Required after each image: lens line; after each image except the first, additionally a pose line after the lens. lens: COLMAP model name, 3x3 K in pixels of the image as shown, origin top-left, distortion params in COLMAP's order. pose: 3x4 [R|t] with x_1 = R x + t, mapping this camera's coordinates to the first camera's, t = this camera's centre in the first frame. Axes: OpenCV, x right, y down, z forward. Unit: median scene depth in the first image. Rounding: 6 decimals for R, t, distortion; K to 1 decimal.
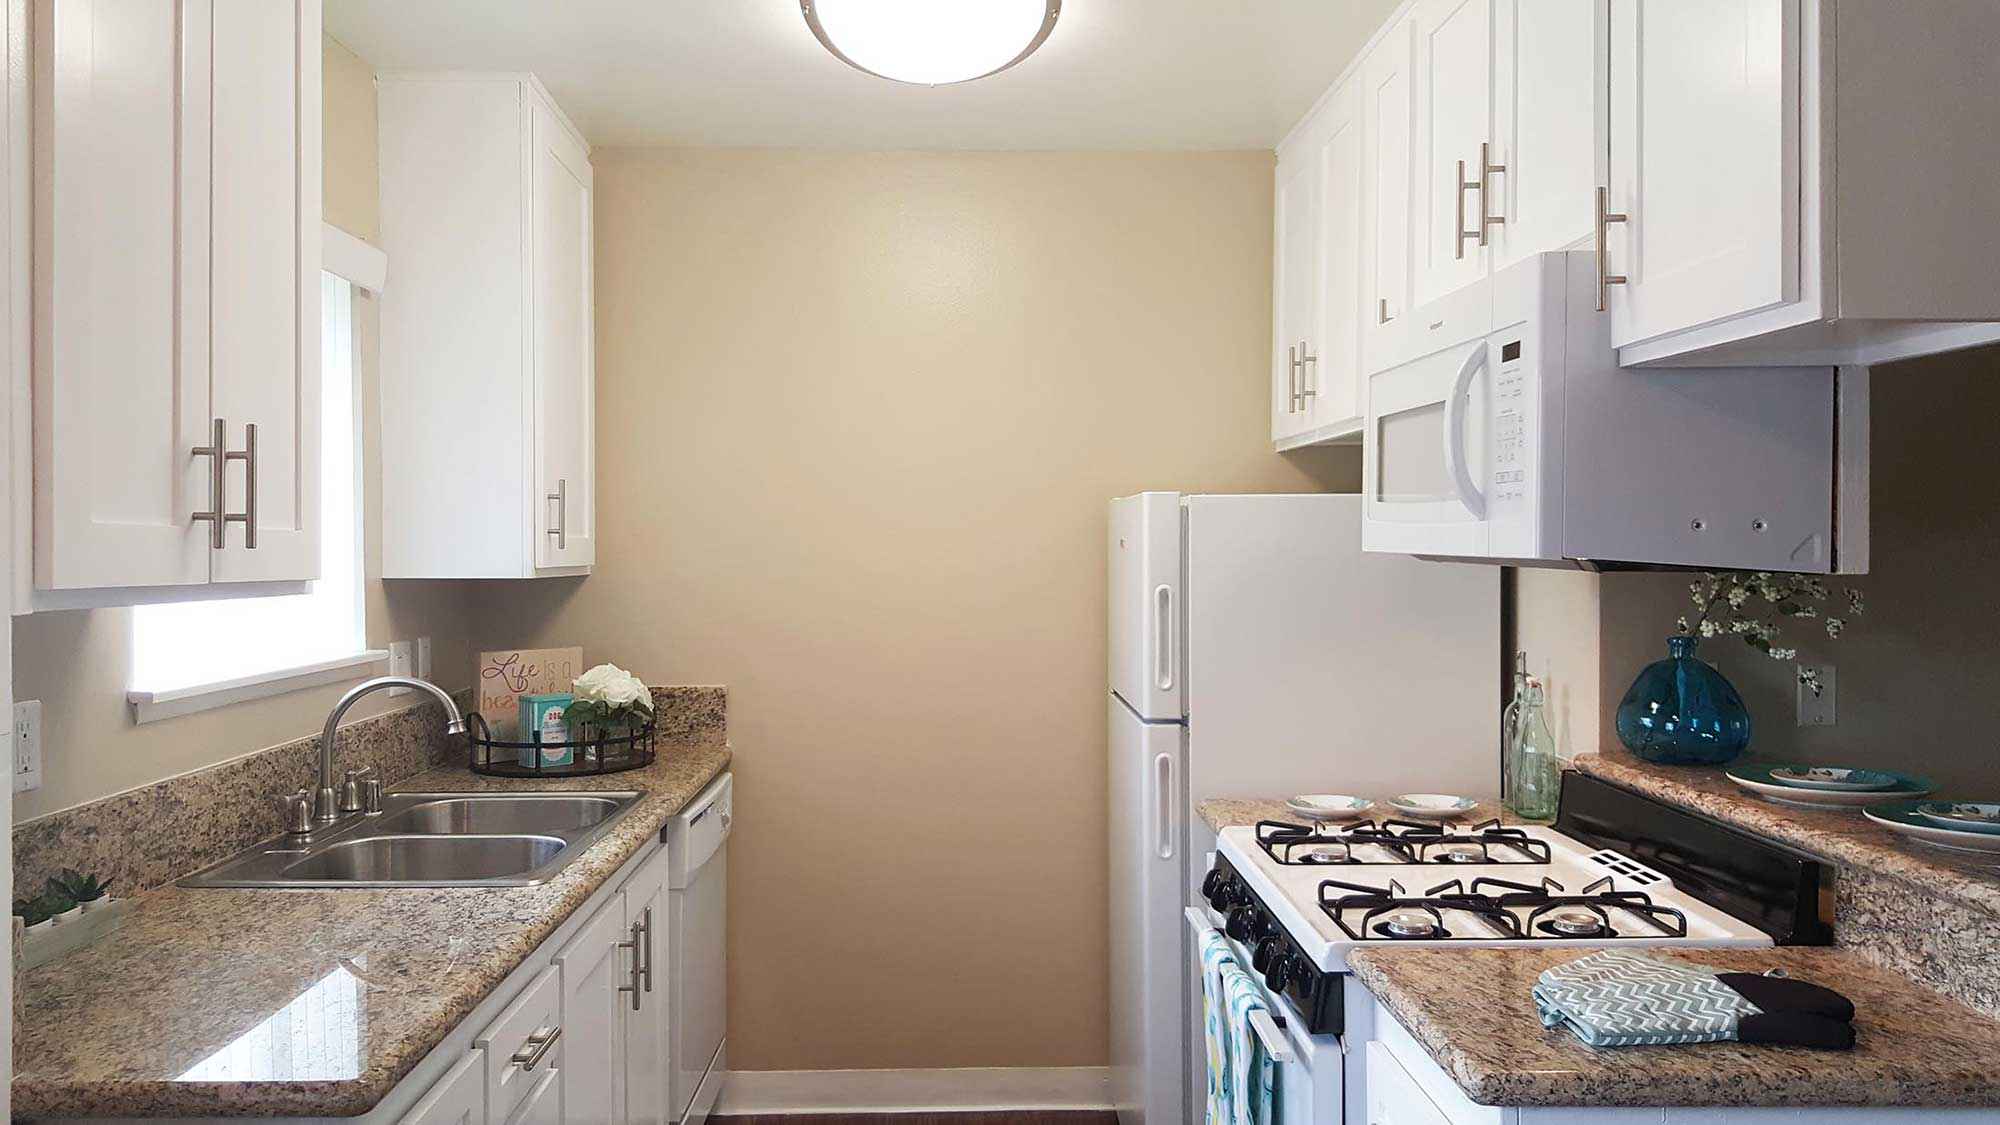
lens RADIAL K [[1407.7, 0, 1000.0], [0, 1407.7, 562.5], [0, 0, 1]] dist [0.038324, -0.073489]
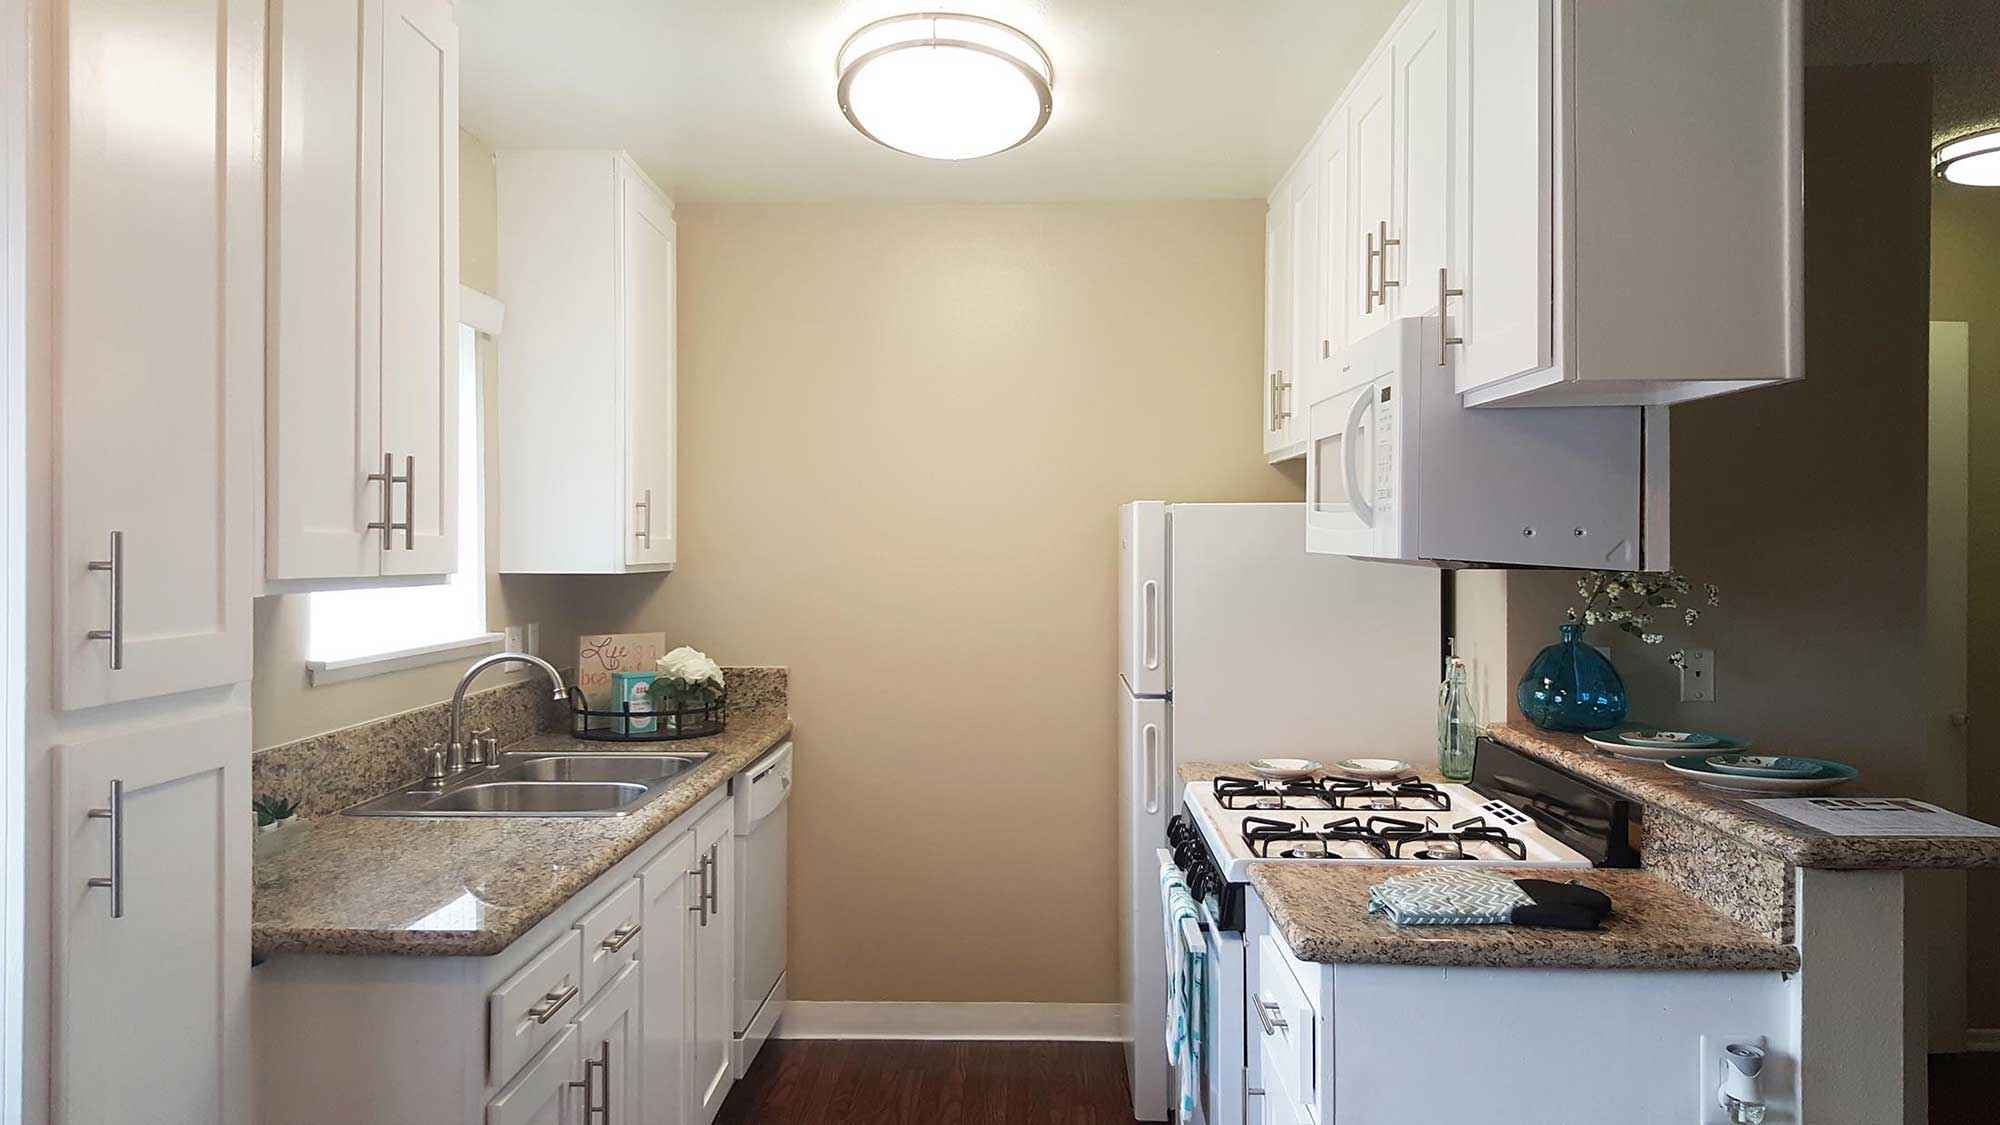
lens RADIAL K [[1391.8, 0, 1013.8], [0, 1391.8, 547.1], [0, 0, 1]] dist [0.028654, -0.000545]
pose [[0.998723, 0.001120, -0.050499, 0.074942], [-0.001601, 0.999954, -0.009480, -0.000547], [0.050486, 0.009549, 0.998679, -0.206090]]
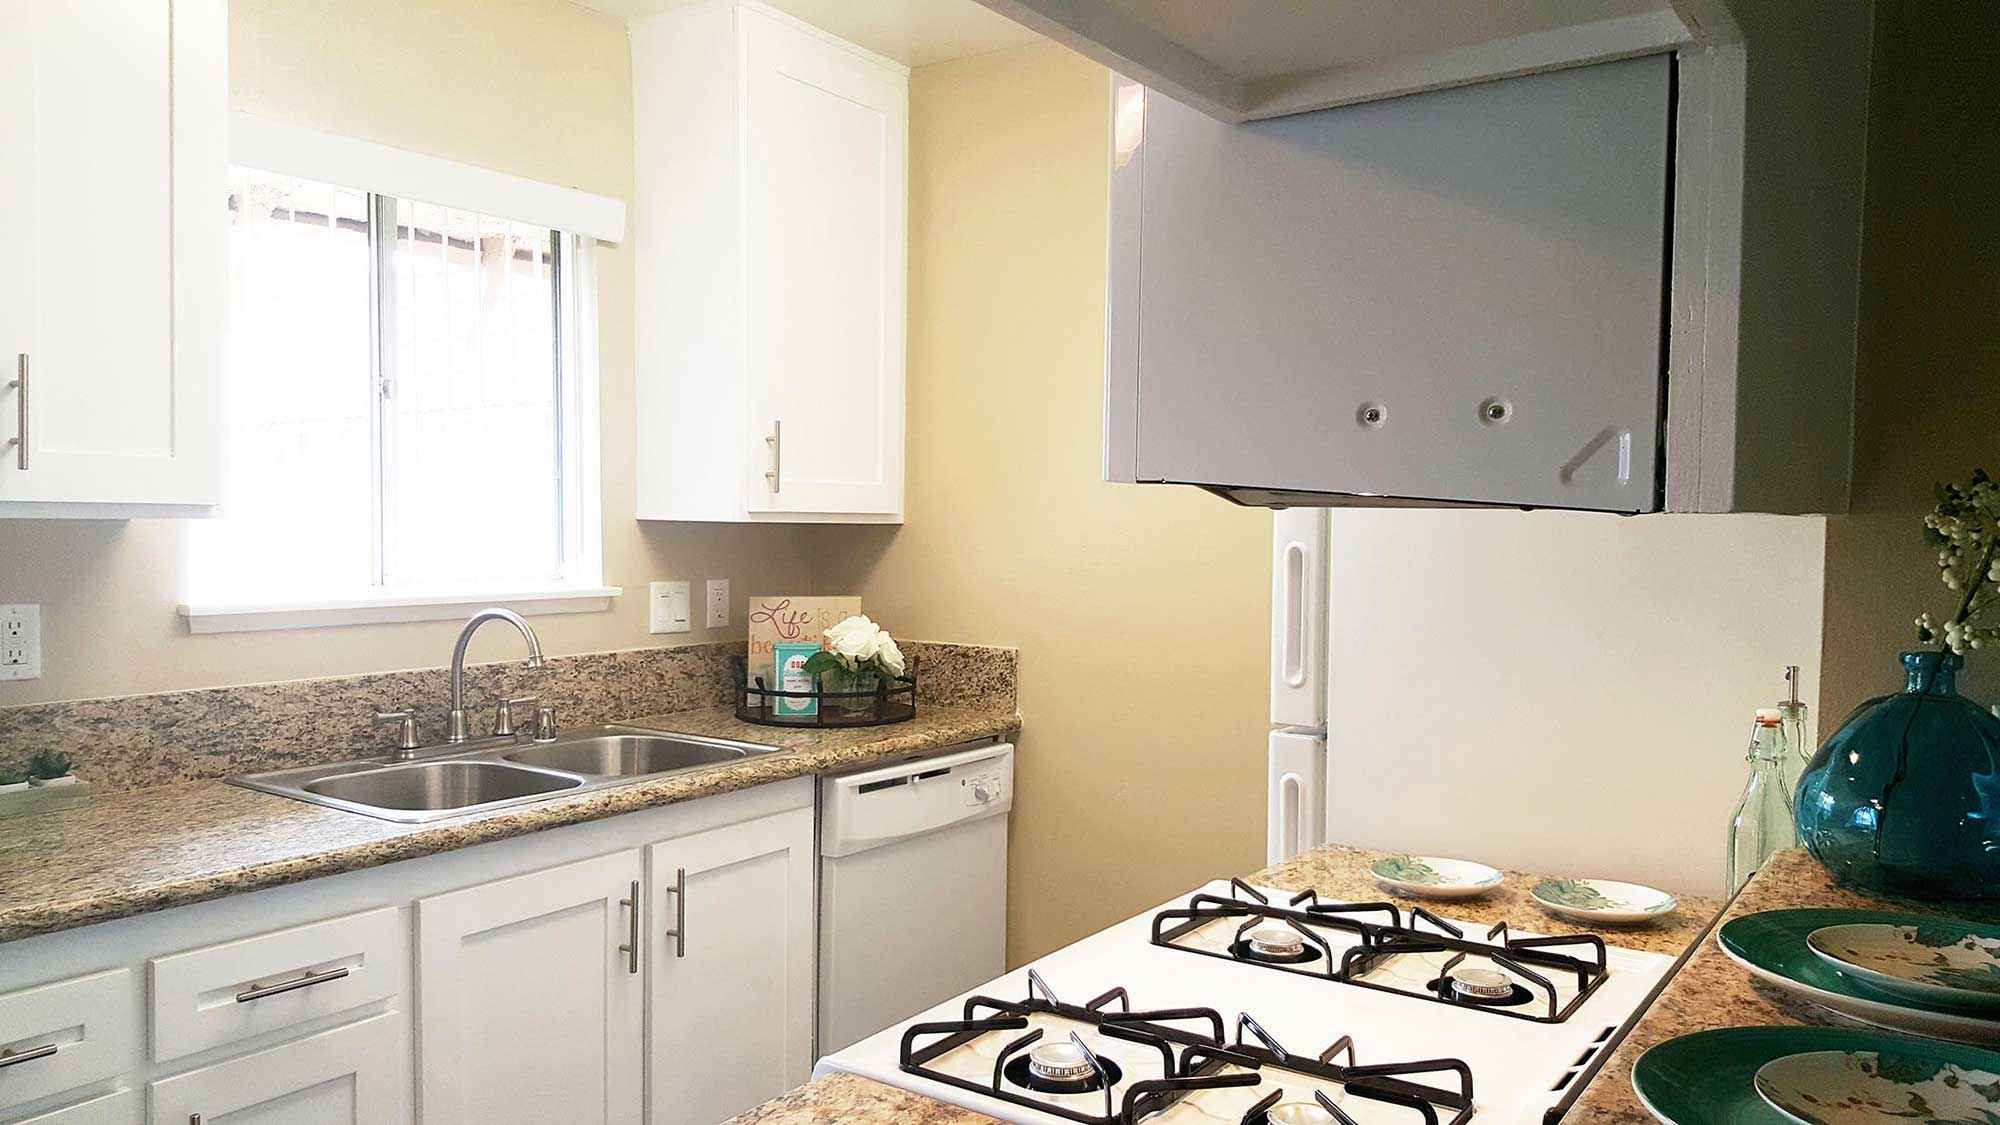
lens RADIAL K [[1446.0, 0, 1008.9], [0, 1446.0, 568.4], [0, 0, 1]] dist [0.150917, -0.203821]
pose [[0.801898, 0.032426, -0.596580, 0.547492], [-0.018654, 0.999398, 0.029247, 0.013340], [0.597170, -0.012325, 0.802020, 0.384093]]
